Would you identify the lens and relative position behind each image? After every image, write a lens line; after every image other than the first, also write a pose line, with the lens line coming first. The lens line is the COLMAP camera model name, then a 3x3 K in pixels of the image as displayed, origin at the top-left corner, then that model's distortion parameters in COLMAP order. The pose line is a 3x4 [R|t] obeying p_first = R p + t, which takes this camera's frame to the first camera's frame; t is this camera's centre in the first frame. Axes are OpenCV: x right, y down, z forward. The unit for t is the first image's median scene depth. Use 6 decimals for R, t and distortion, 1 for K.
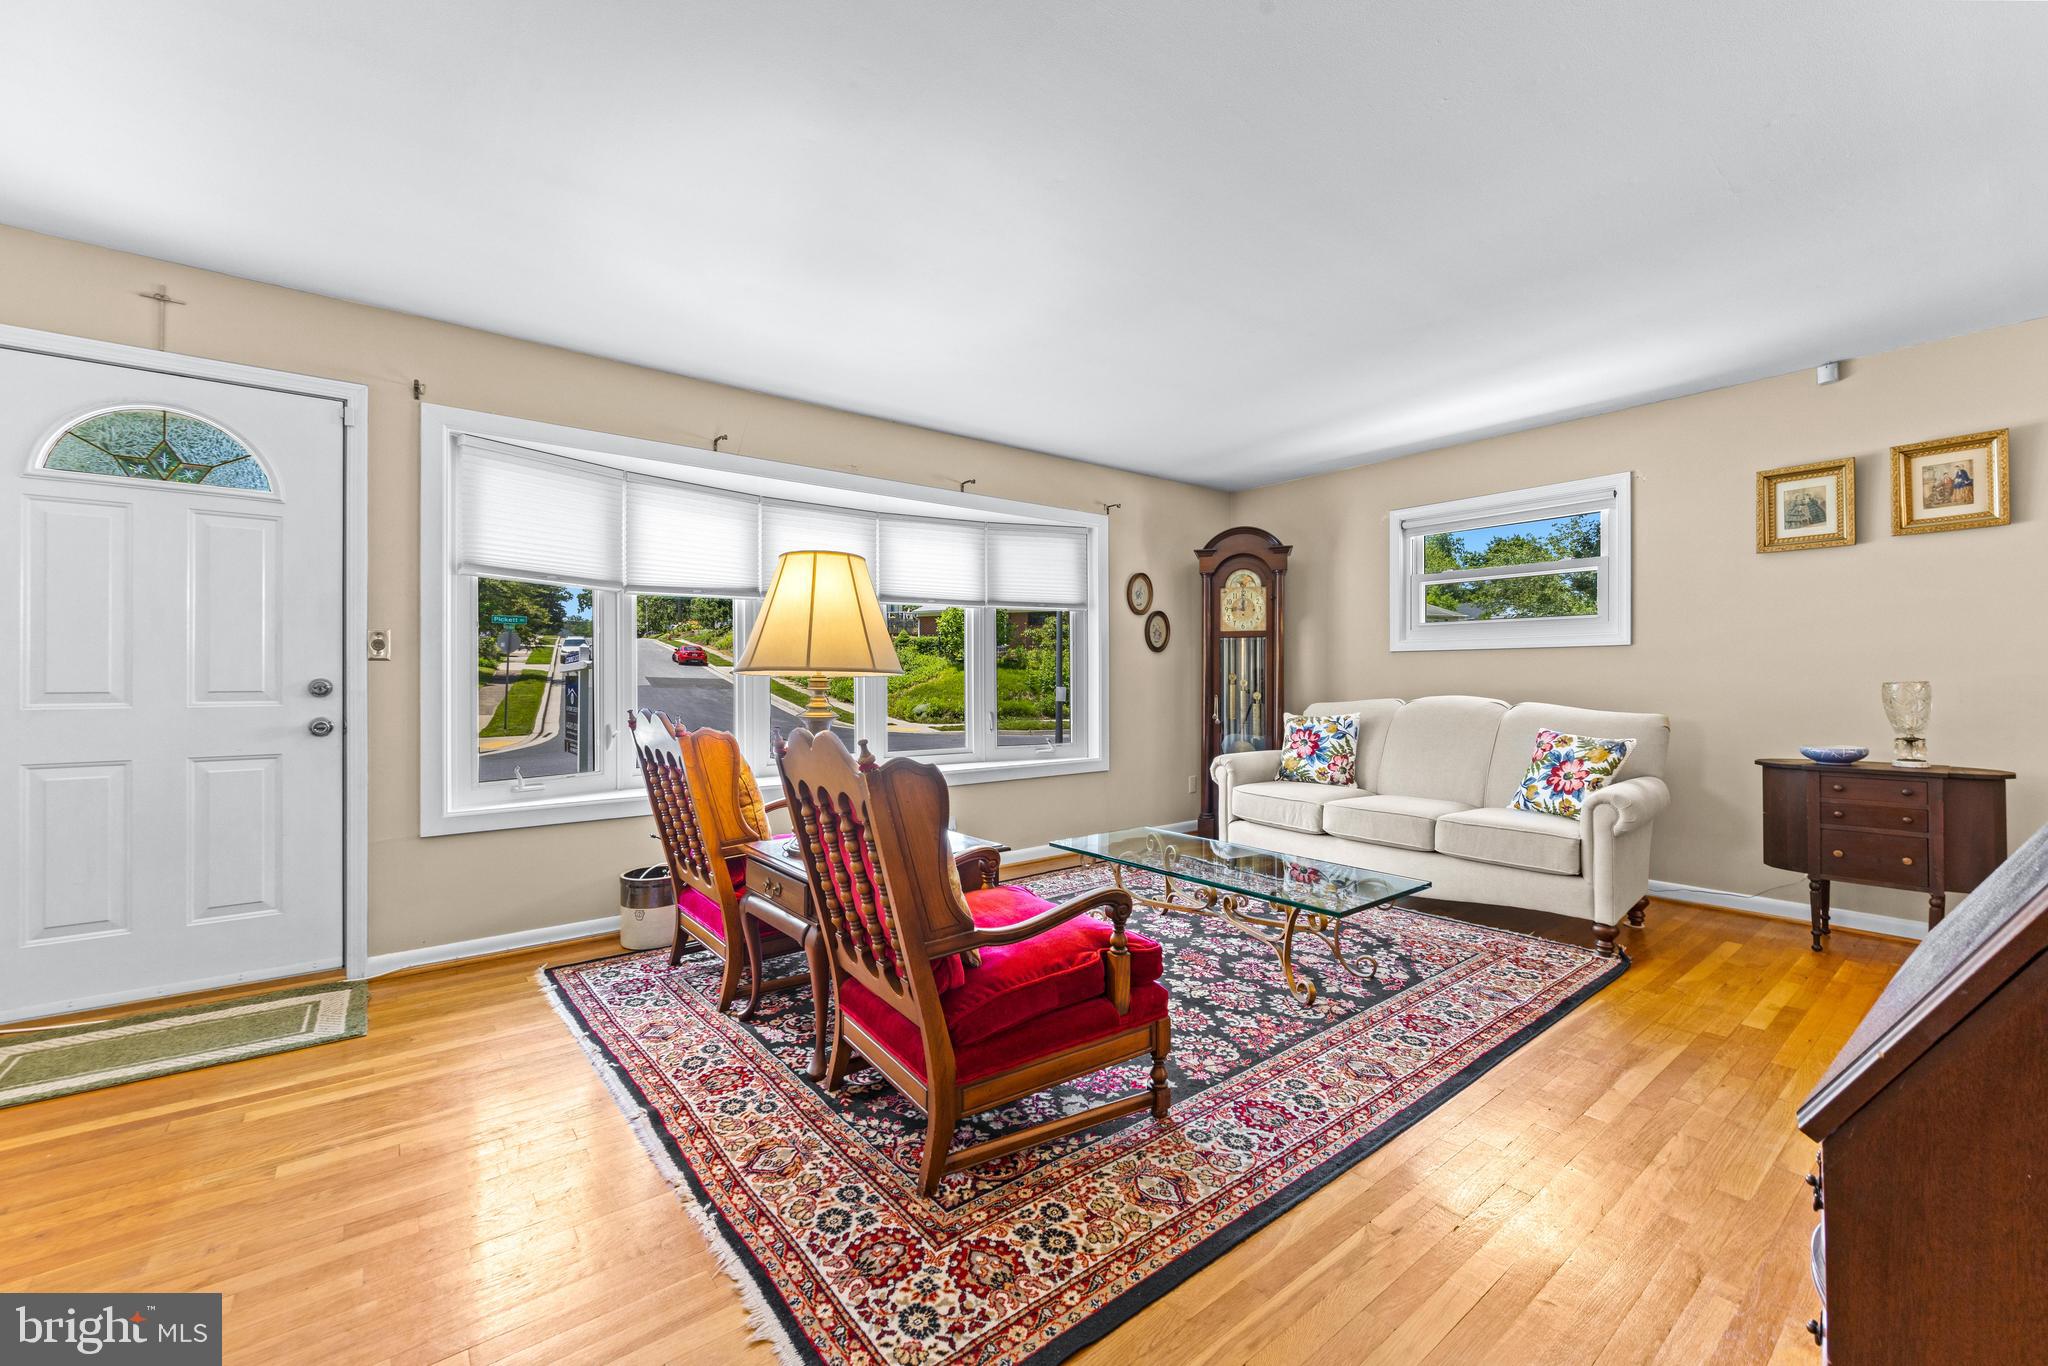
lens RADIAL K [[817.5, 0, 1022.8], [0, 817.5, 676.0], [0, 0, 1]] dist [-0.001712, 0.000039]
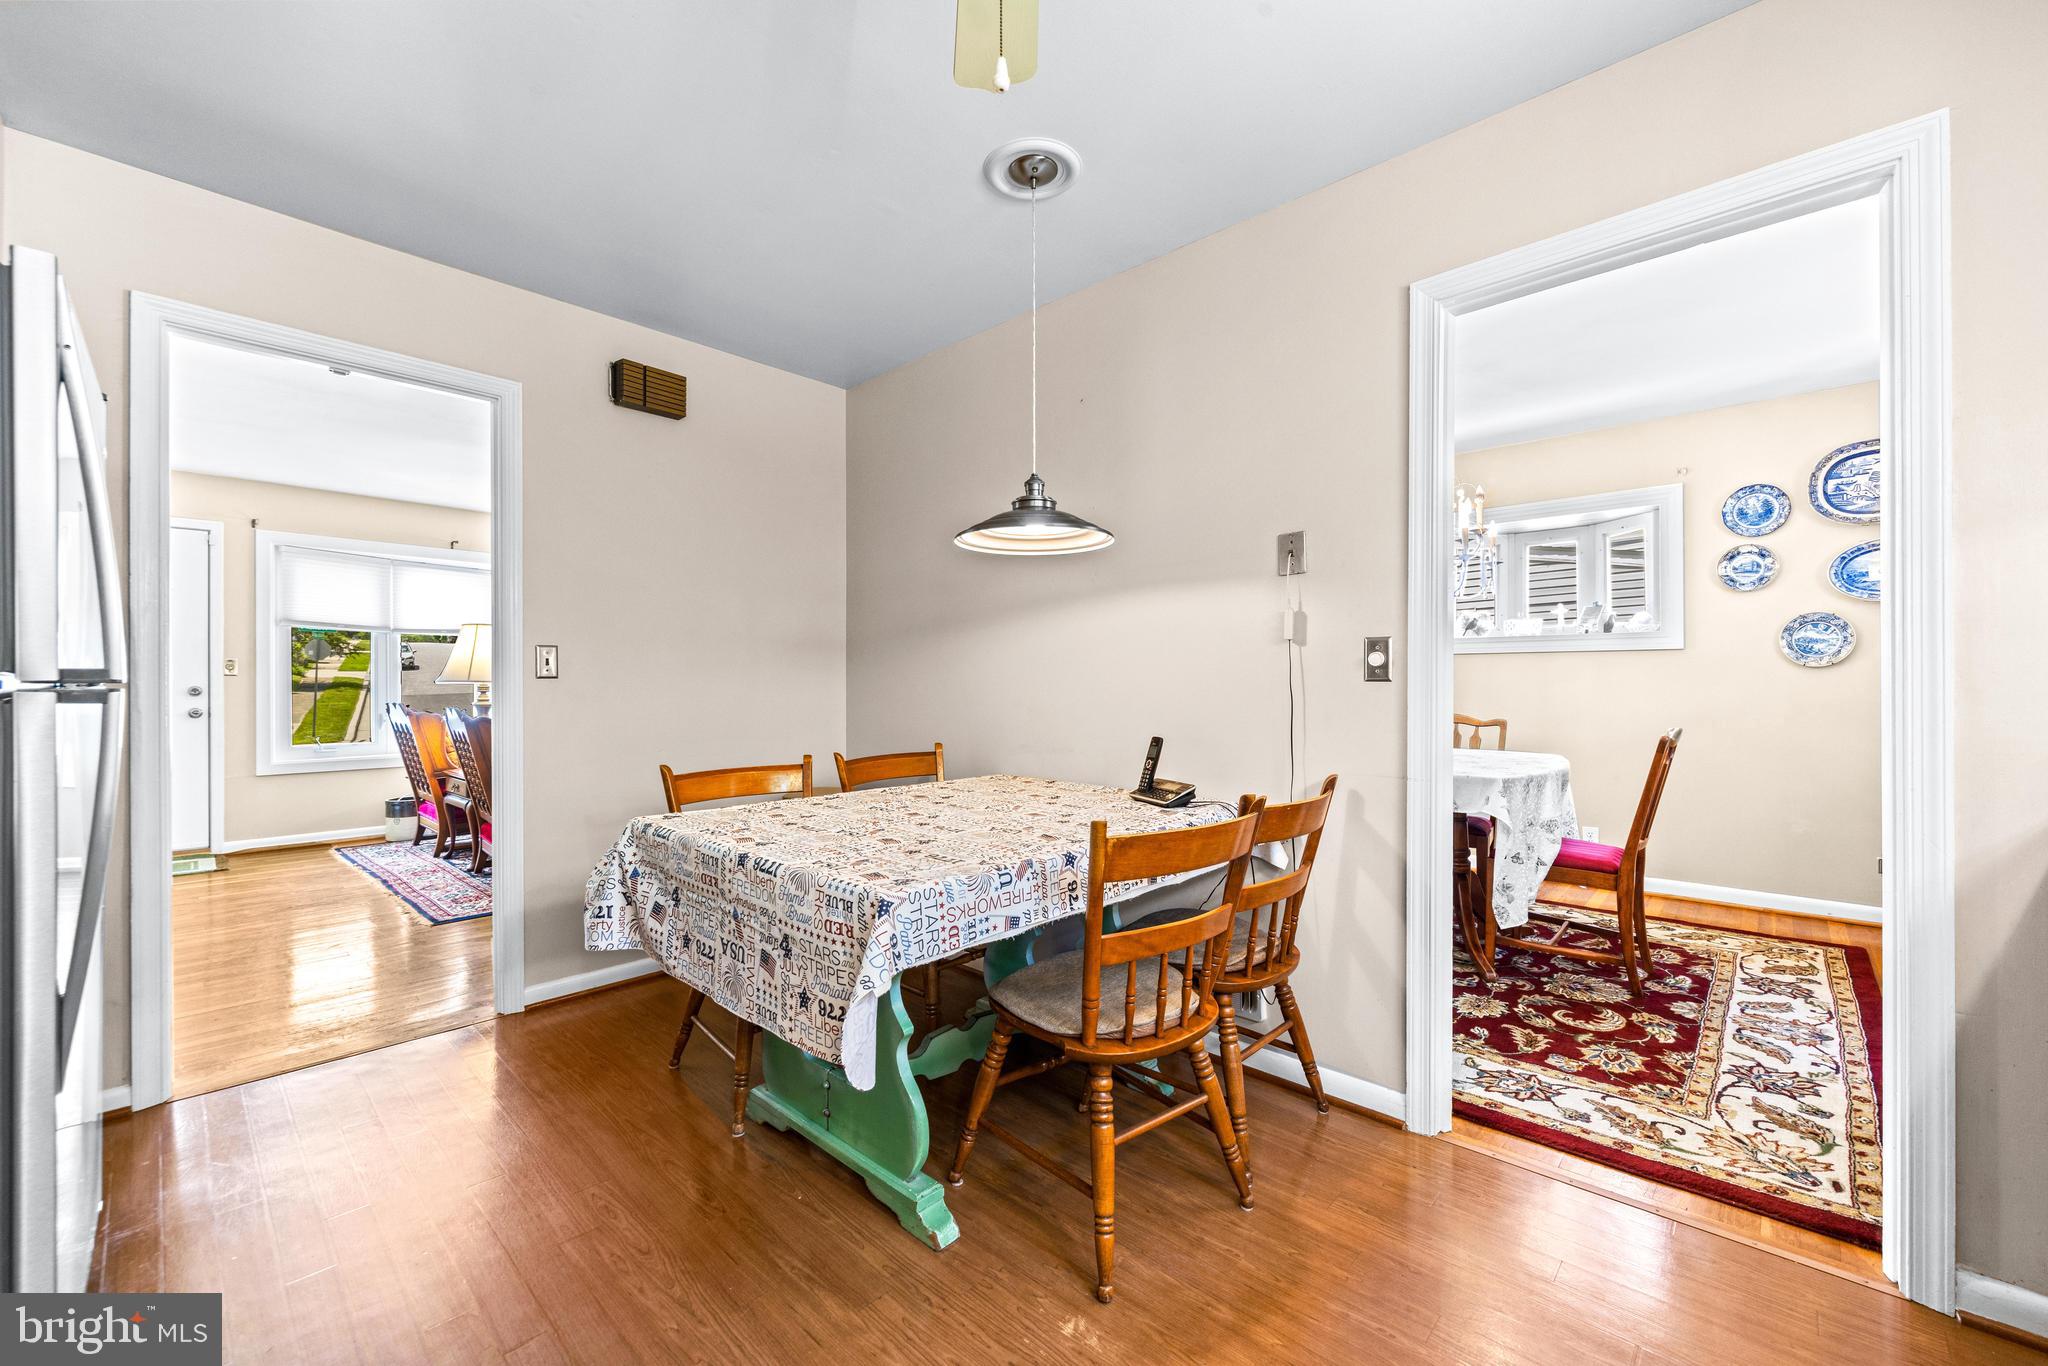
lens RADIAL K [[817.5, 0, 1022.6], [0, 817.5, 686.3], [0, 0, 1]] dist [-0.001712, 0.000039]
pose [[0.988832, -0.000057, 0.149037, 0.611445], [-0.000413, 0.999995, 0.003118, -0.002456], [-0.149036, -0.003145, 0.988827, -0.951374]]
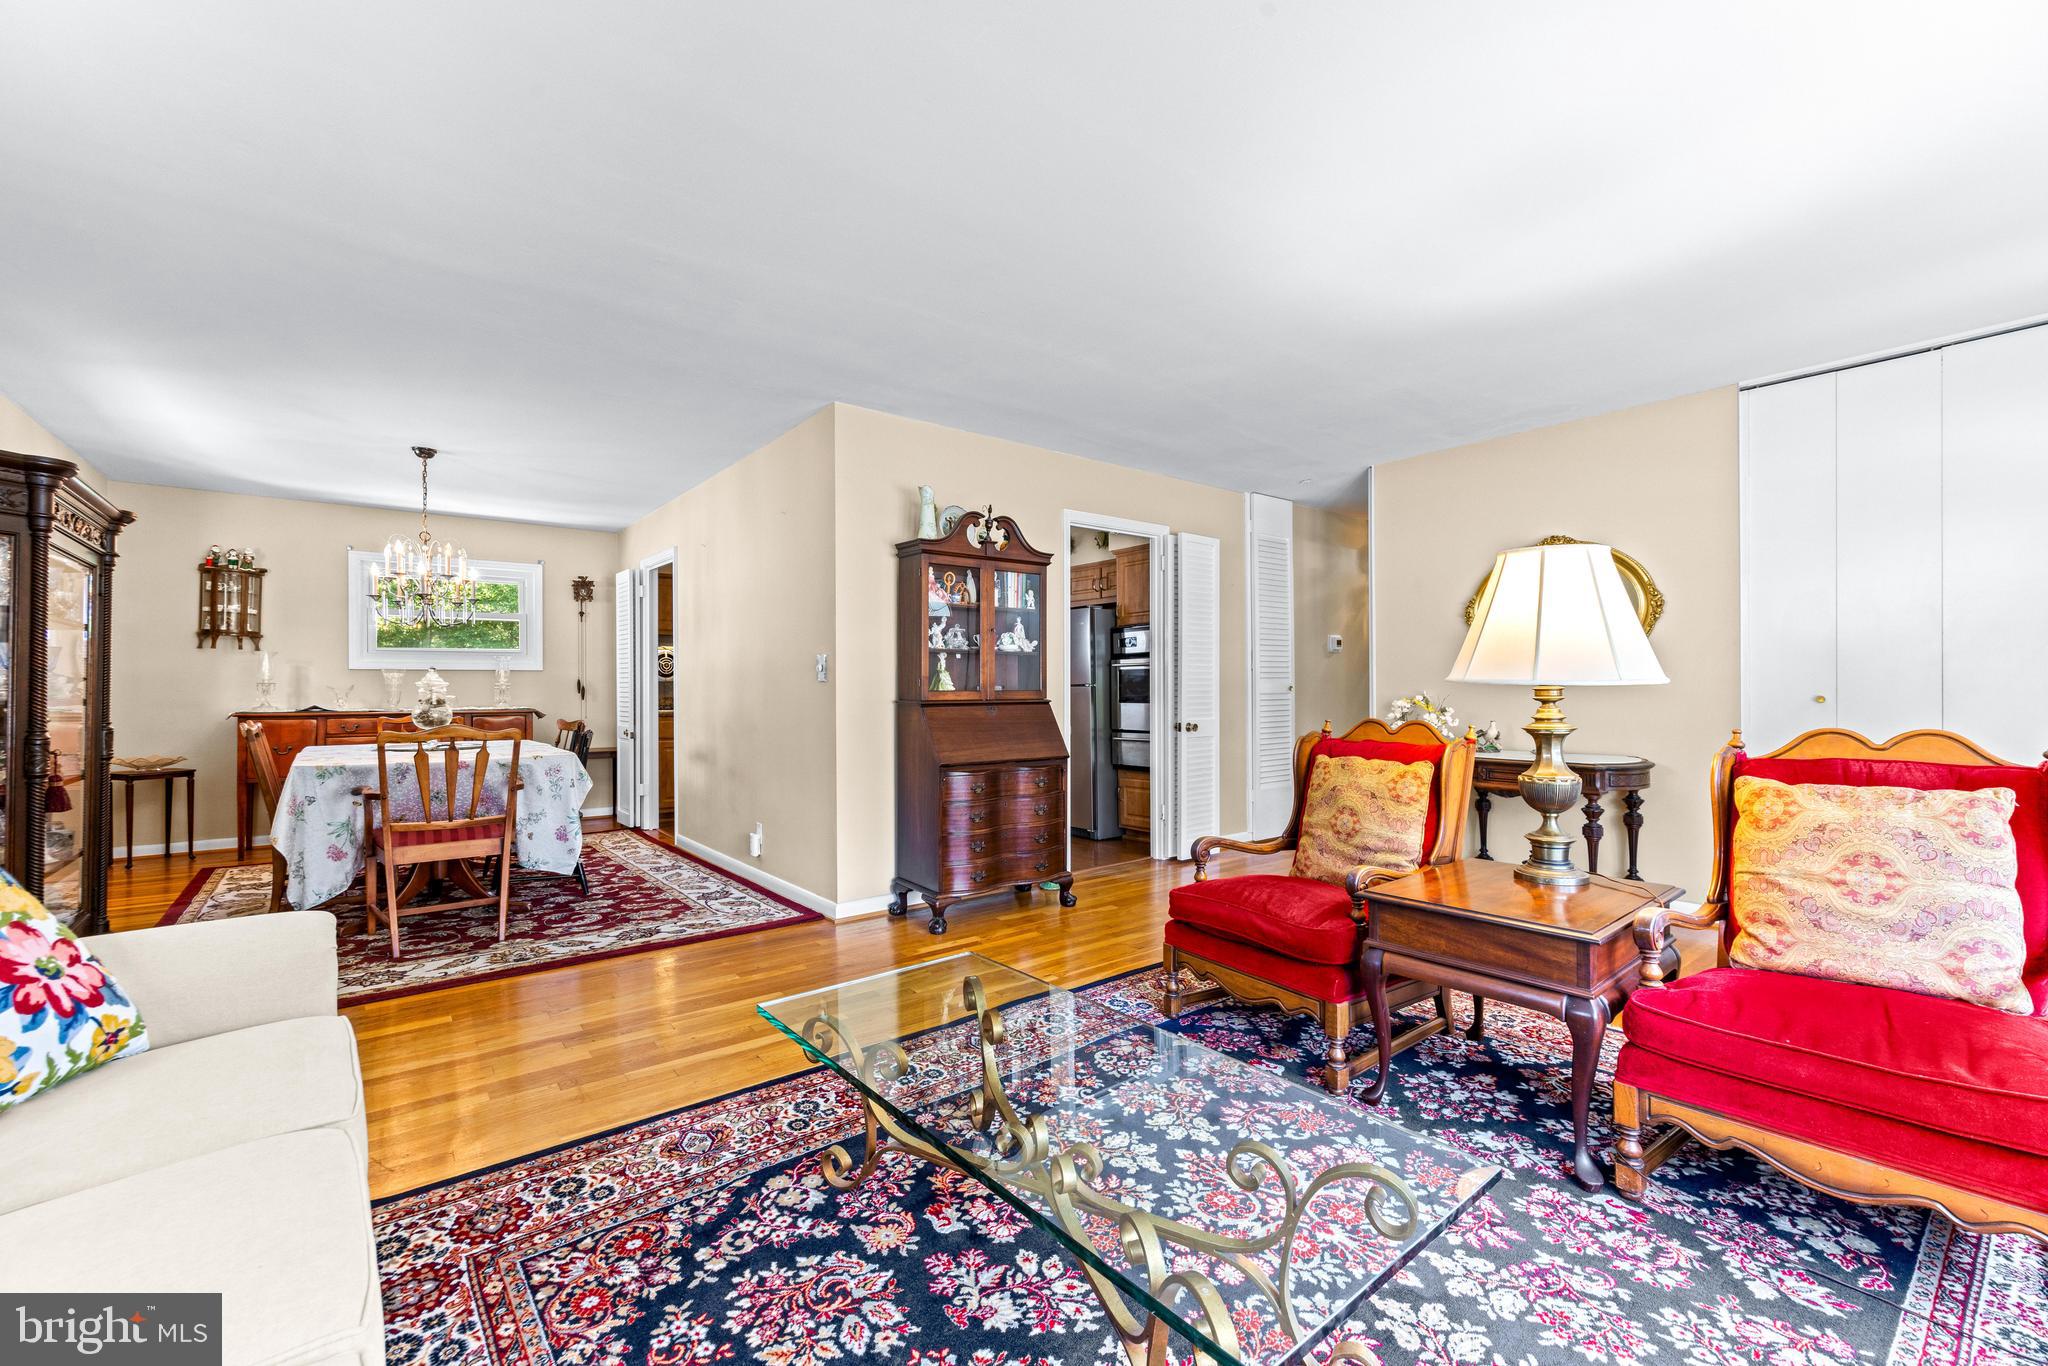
lens RADIAL K [[844.2, 0, 1025.8], [0, 844.2, 691.2], [0, 0, 1]] dist [0.007013, -0.001496]
pose [[-0.999968, 0.005956, -0.005405, 0.266017], [0.005939, 0.999977, 0.003134, 0.001185], [0.005423, 0.003102, -0.999980, 1.543828]]
